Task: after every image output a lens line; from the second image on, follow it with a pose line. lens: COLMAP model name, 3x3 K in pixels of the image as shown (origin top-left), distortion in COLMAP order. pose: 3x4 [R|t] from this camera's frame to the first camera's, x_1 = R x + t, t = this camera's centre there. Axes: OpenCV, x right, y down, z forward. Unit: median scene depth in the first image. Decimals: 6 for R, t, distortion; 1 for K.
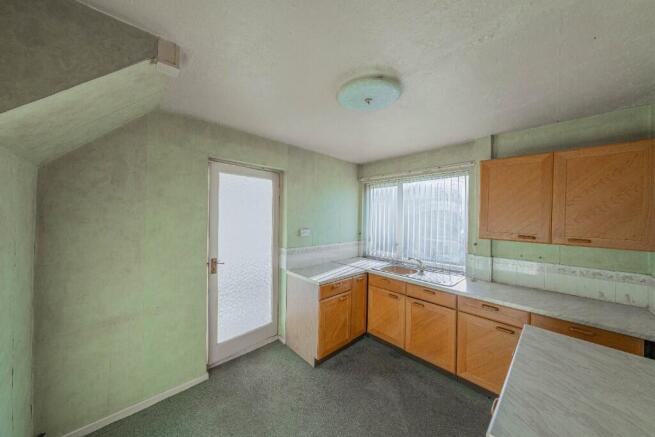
lens RADIAL K [[220.7, 0, 327.4], [0, 220.7, 216.8], [0, 0, 1]] dist [-0.001400, 0.000001]
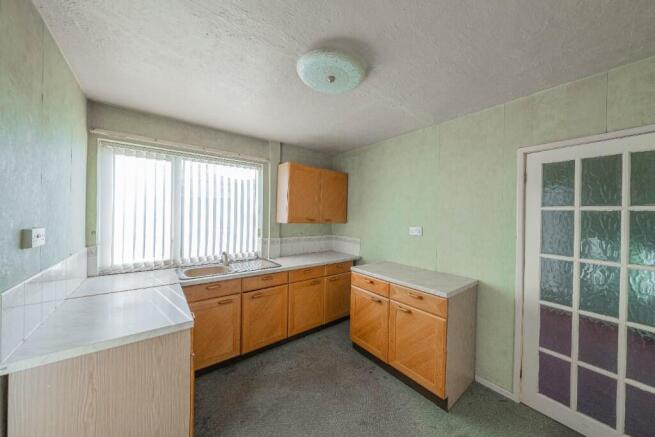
lens RADIAL K [[220.7, 0, 327.0], [0, 220.7, 216.9], [0, 0, 1]] dist [-0.001400, 0.000001]
pose [[0.092753, -0.026289, 0.995342, -0.475531], [-0.014812, 0.999504, 0.027780, 0.021540], [-0.995579, -0.017320, 0.092317, 0.572863]]
